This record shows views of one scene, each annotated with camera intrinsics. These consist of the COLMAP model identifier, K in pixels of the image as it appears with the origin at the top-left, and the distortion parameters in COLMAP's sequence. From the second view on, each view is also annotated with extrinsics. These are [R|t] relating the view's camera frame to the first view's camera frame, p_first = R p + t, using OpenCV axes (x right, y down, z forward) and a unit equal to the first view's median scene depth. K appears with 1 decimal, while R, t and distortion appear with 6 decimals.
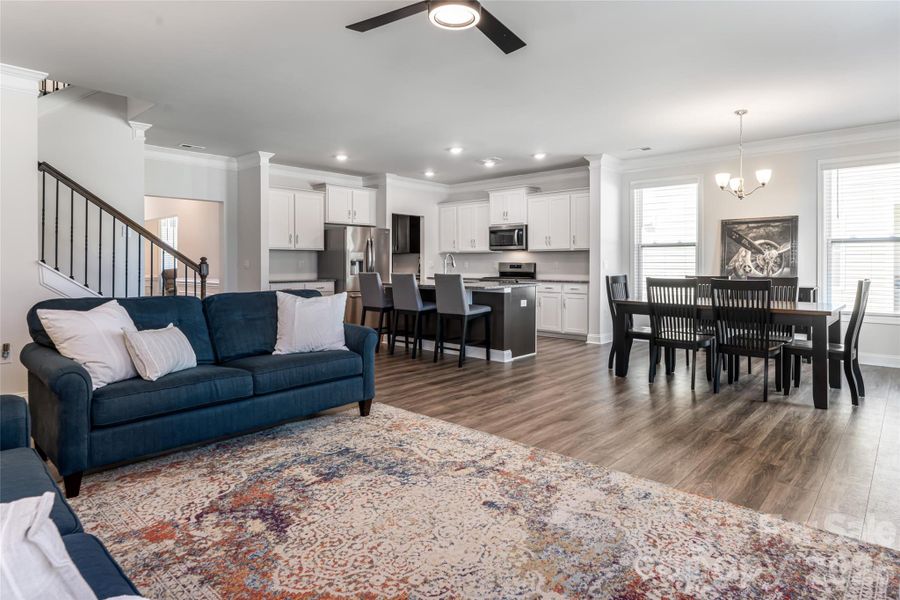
lens RADIAL K [[513.3, 0, 452.8], [0, 513.3, 264.4], [0, 0, 1]] dist [-0.000391, -0.000140]
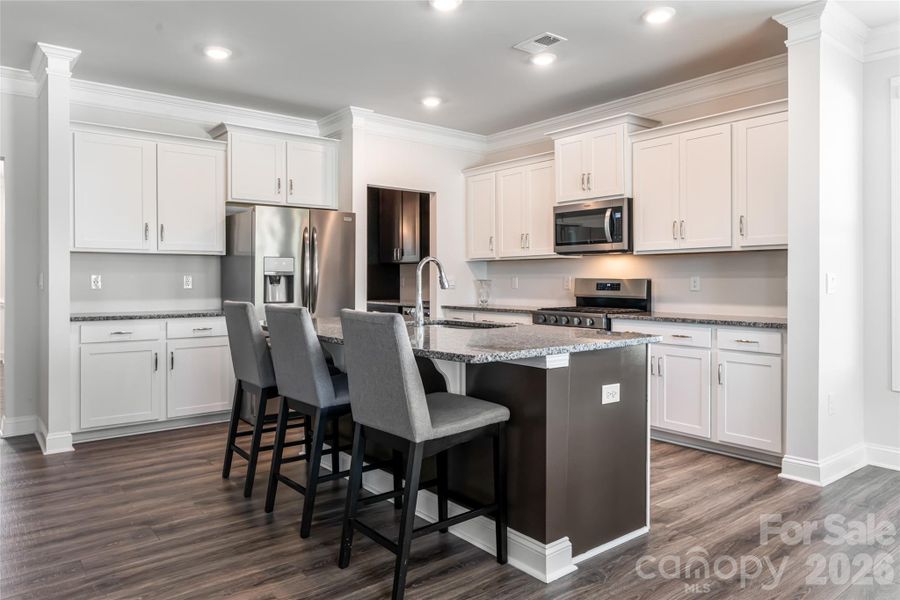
lens RADIAL K [[605.3, 0, 450.6], [0, 605.3, 283.3], [0, 0, 1]] dist [-0.001137, 0.000080]
pose [[0.986440, 0.000314, -0.164124, 0.073139], [0.000130, 0.999996, 0.002698, -0.000473], [0.164124, -0.002683, 0.986436, 0.431085]]
